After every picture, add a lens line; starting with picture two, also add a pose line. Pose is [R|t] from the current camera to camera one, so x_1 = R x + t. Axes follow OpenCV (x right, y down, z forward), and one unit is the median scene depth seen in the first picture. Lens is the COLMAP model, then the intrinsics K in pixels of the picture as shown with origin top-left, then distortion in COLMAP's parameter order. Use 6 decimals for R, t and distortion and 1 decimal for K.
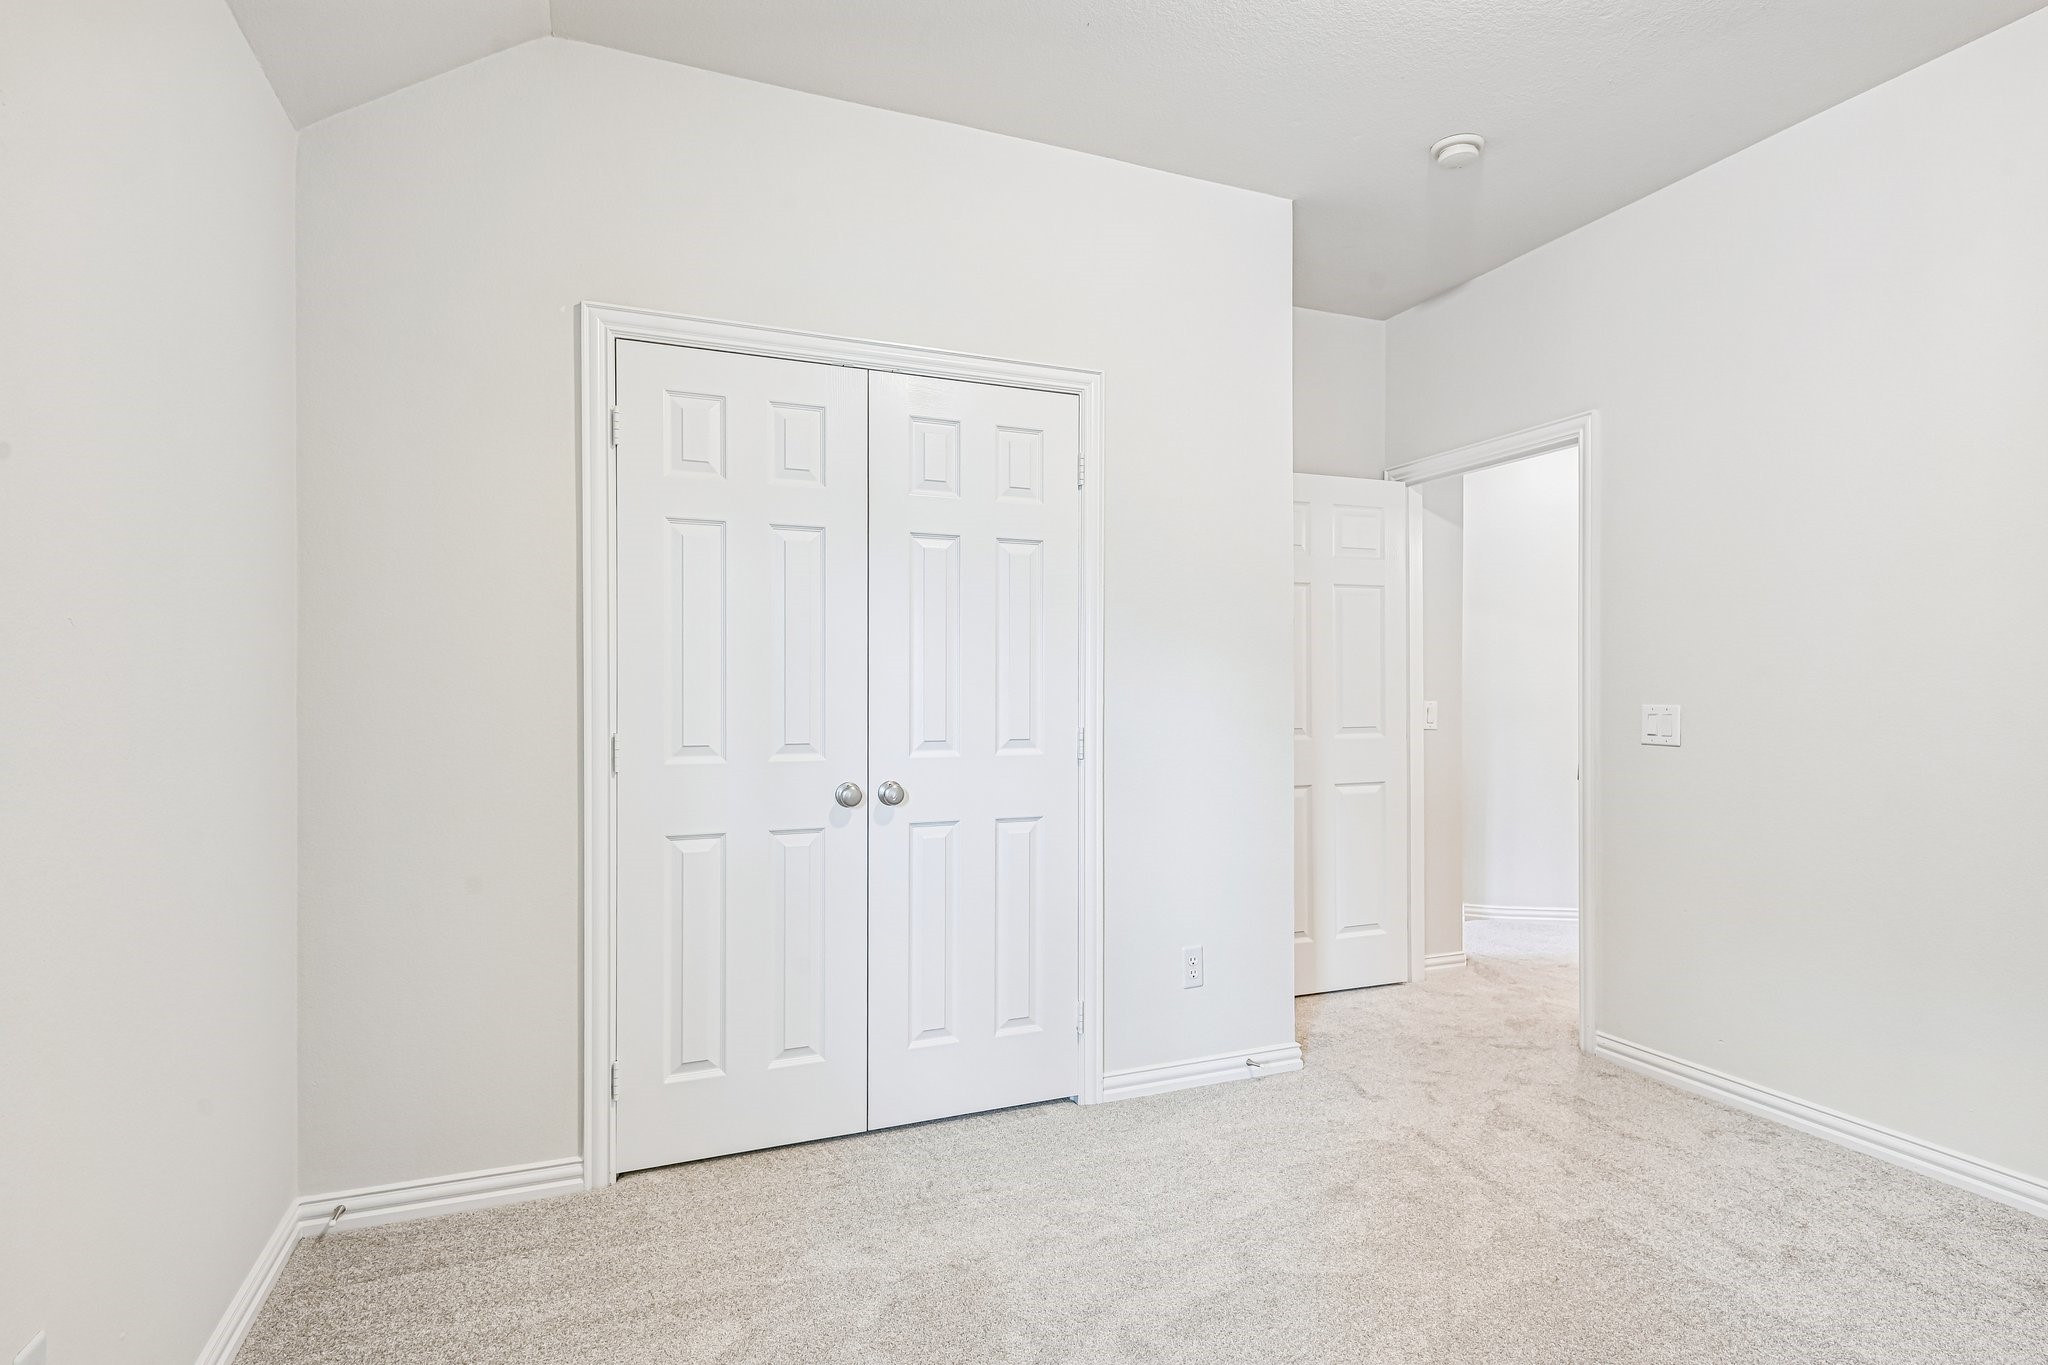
lens RADIAL K [[1080.6, 0, 1038.1], [0, 1080.6, 695.6], [0, 0, 1]] dist [-0.001587, -0.001361]
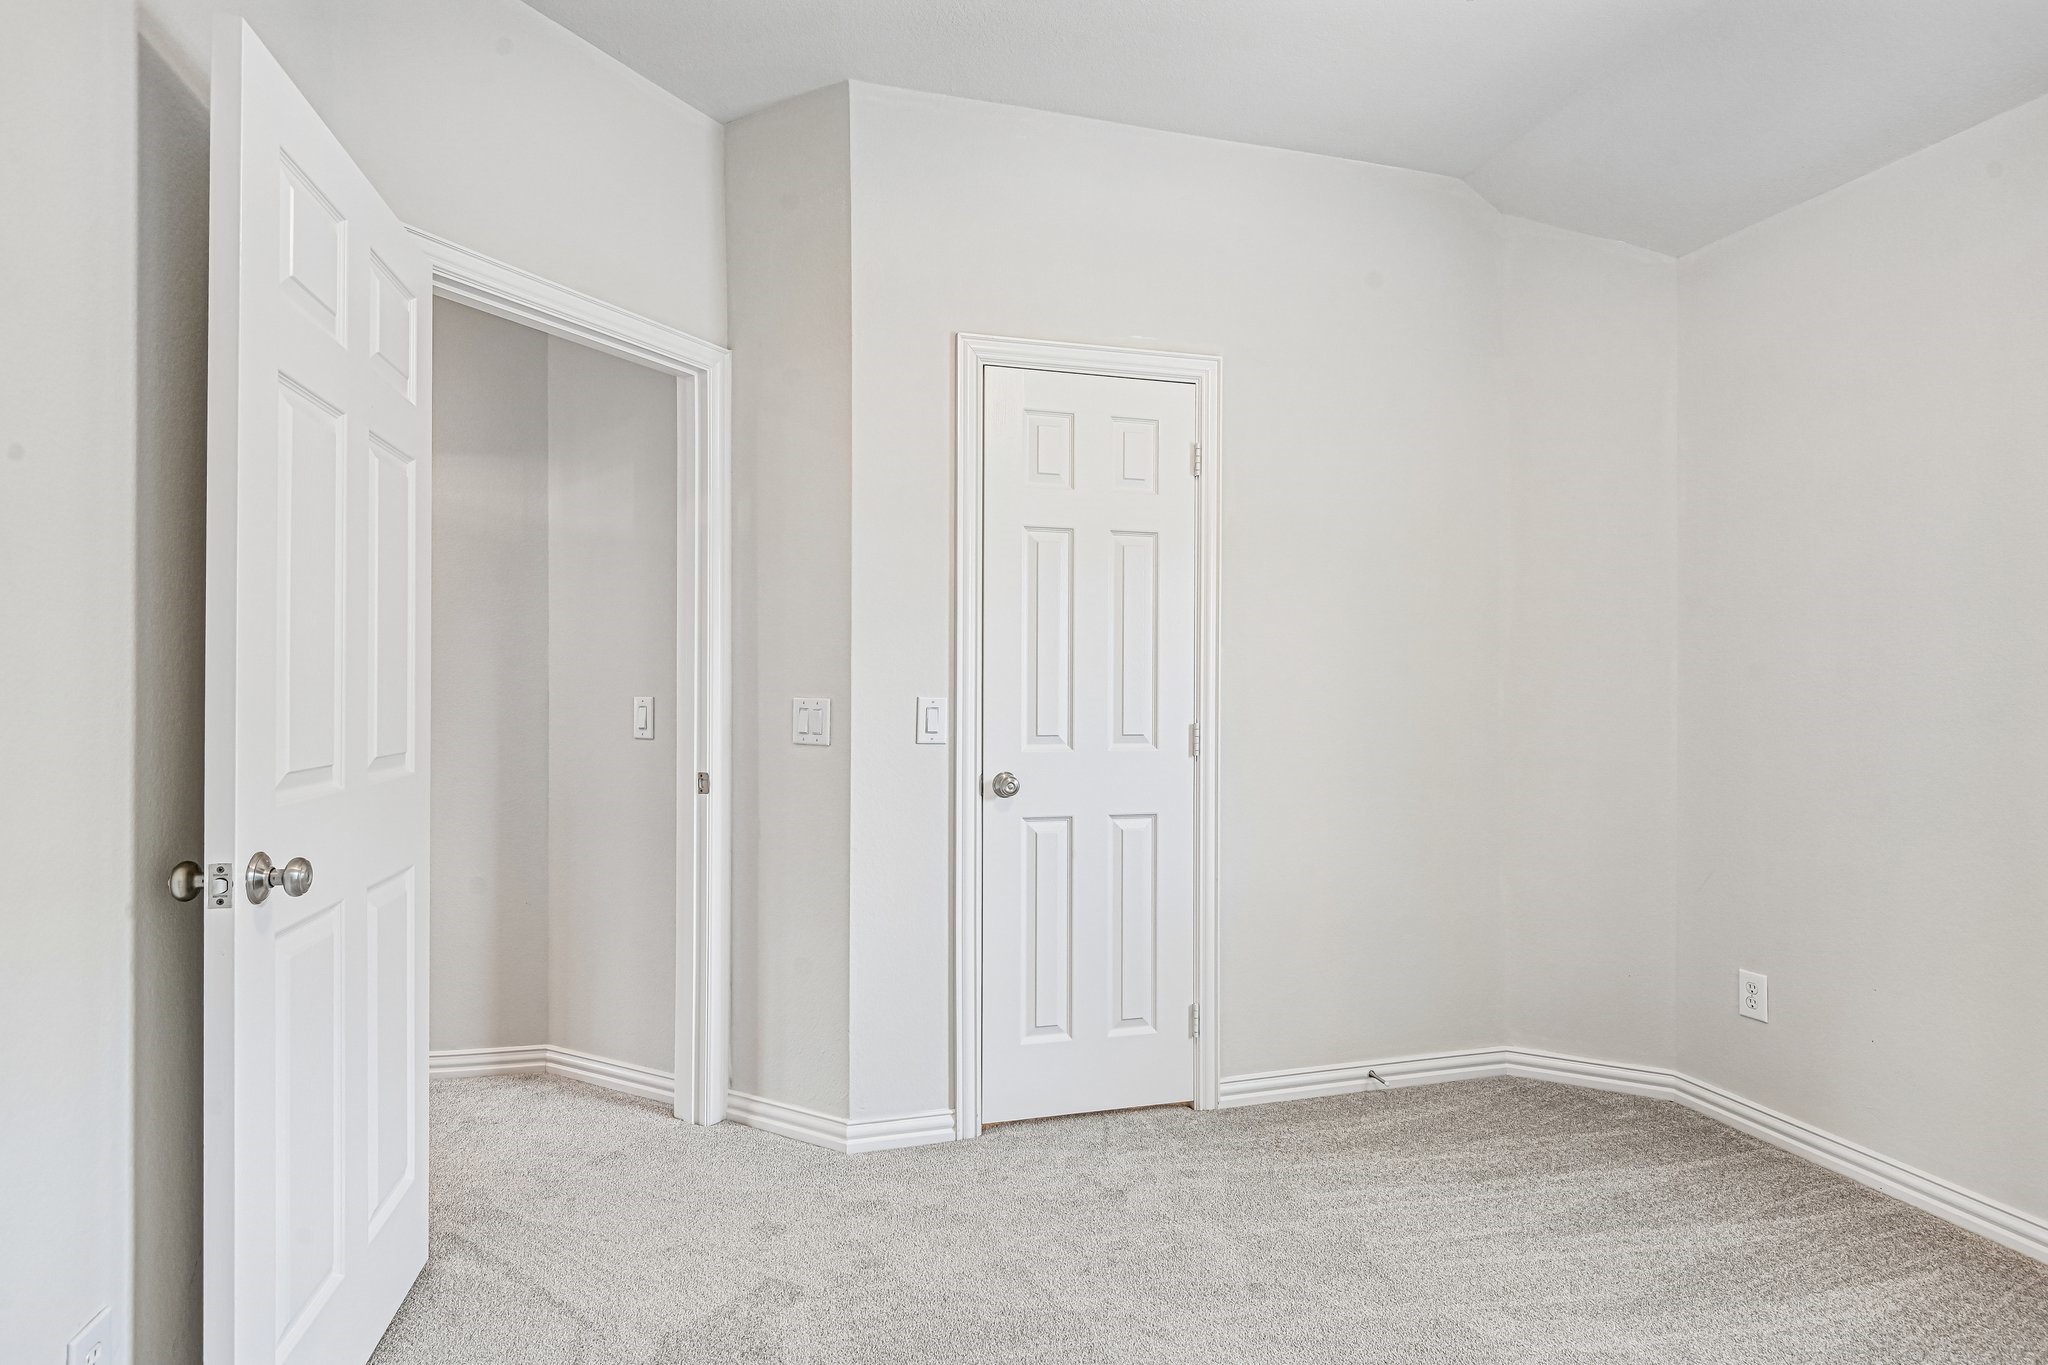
lens RADIAL K [[1091.3, 0, 1013.4], [0, 1091.3, 666.5], [0, 0, 1]] dist [0.011151, -0.003833]
pose [[0.992889, -0.000557, -0.119042, -0.208256], [-0.001809, 0.999803, -0.019767, 0.000199], [0.119030, 0.019842, 0.992692, -0.091037]]
